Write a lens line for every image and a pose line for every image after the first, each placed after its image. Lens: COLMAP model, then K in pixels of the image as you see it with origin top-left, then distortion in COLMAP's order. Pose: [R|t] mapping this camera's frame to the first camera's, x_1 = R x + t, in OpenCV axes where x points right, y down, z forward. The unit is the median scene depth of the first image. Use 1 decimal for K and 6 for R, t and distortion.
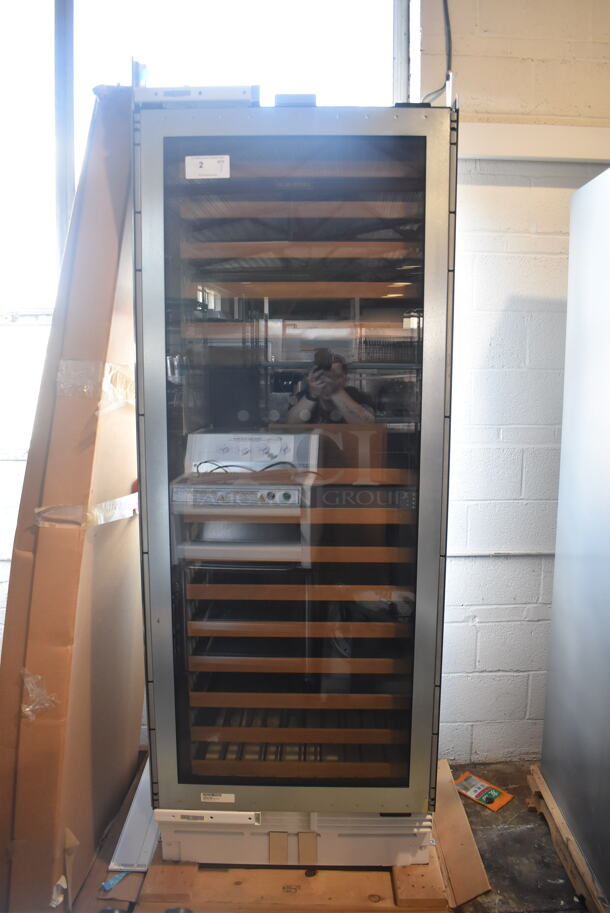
lens RADIAL K [[692.9, 0, 305.0], [0, 692.9, 456.5], [0, 0, 1]] dist [-0.083945, 0.005881]
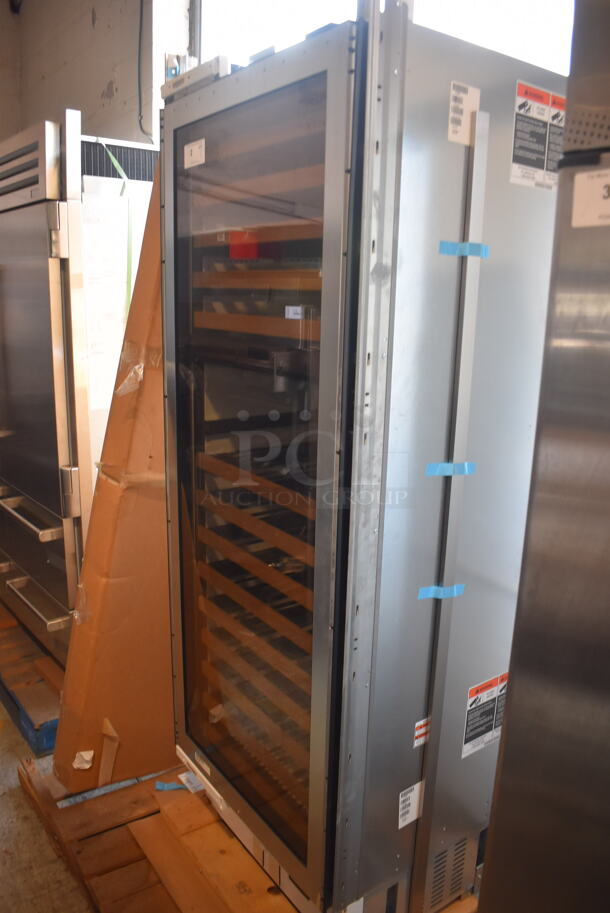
lens RADIAL K [[692.9, 0, 305.0], [0, 692.9, 456.5], [0, 0, 1]] dist [-0.083945, 0.005881]
pose [[0.597579, 0.195548, -0.777599, 0.630799], [-0.123479, 0.980680, 0.151726, -0.134740], [0.792245, 0.005349, 0.610179, 0.427630]]
